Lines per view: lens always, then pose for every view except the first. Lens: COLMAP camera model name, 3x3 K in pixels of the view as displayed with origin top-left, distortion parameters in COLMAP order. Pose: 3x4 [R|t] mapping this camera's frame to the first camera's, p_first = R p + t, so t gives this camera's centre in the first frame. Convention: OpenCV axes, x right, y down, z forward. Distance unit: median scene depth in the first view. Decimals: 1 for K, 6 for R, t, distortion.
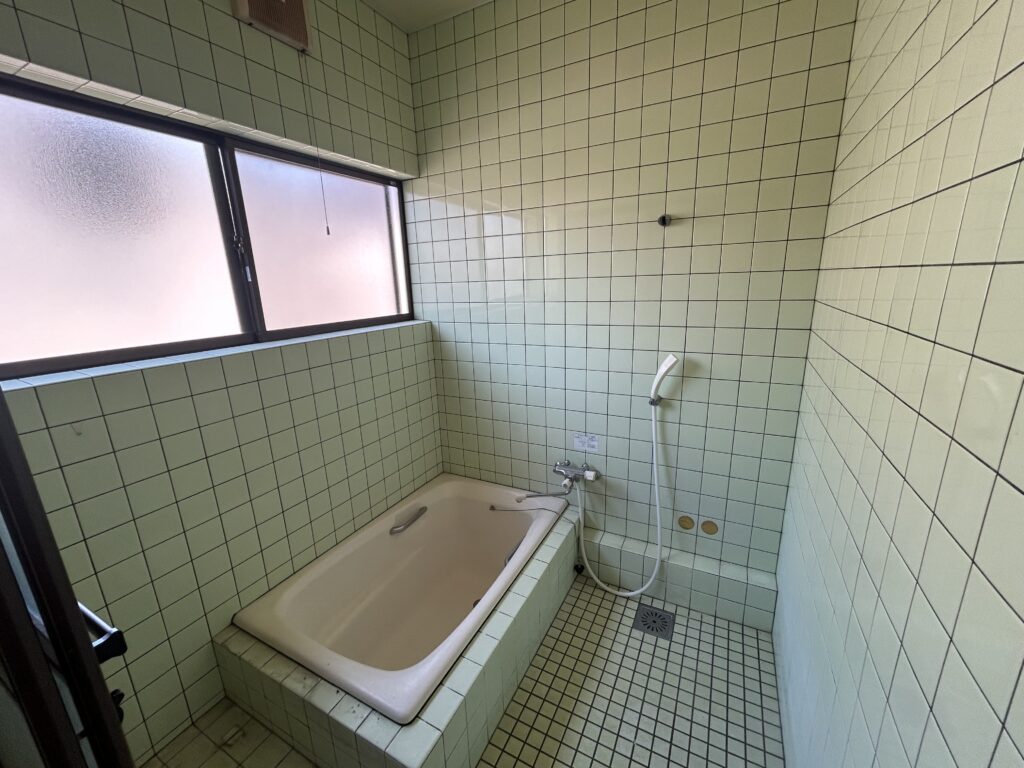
lens RADIAL K [[412.9, 0, 511.6], [0, 412.9, 384.7], [0, 0, 1]] dist [-0.000507, 0.000137]
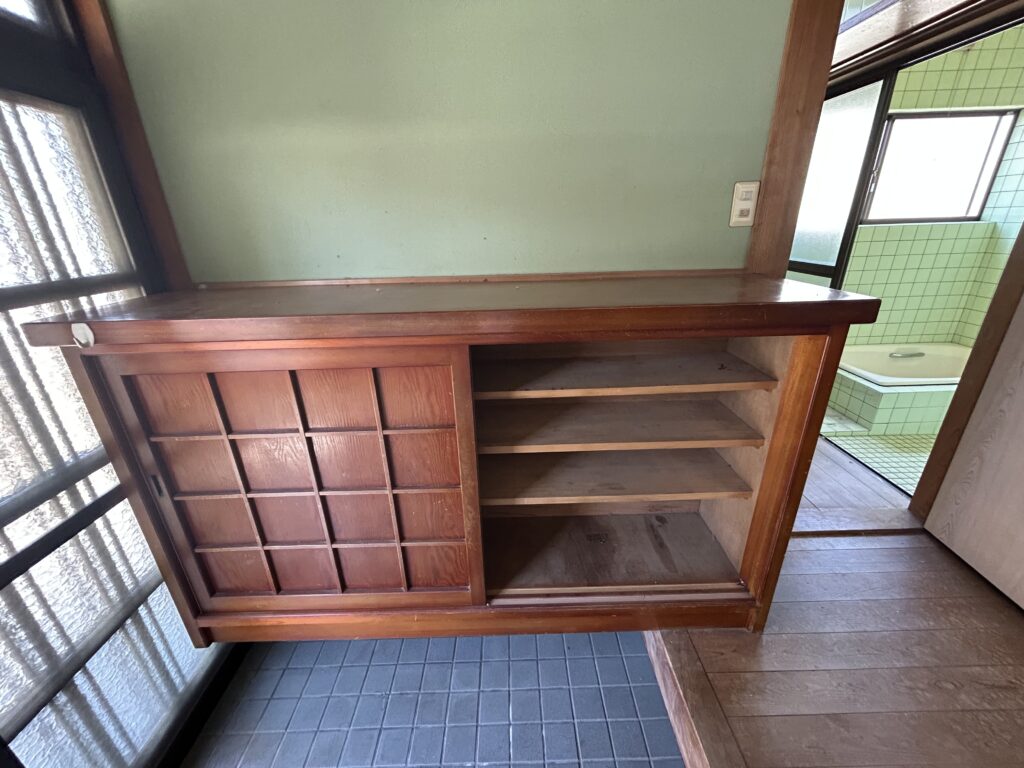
lens RADIAL K [[412.9, 0, 512.1], [0, 412.9, 384.7], [0, 0, 1]] dist [-0.000507, 0.000137]
pose [[0.471680, 0.342538, -0.812518, 0.410918], [-0.216356, 0.938253, 0.269946, 0.394270], [0.854815, 0.048465, 0.516666, -1.246247]]
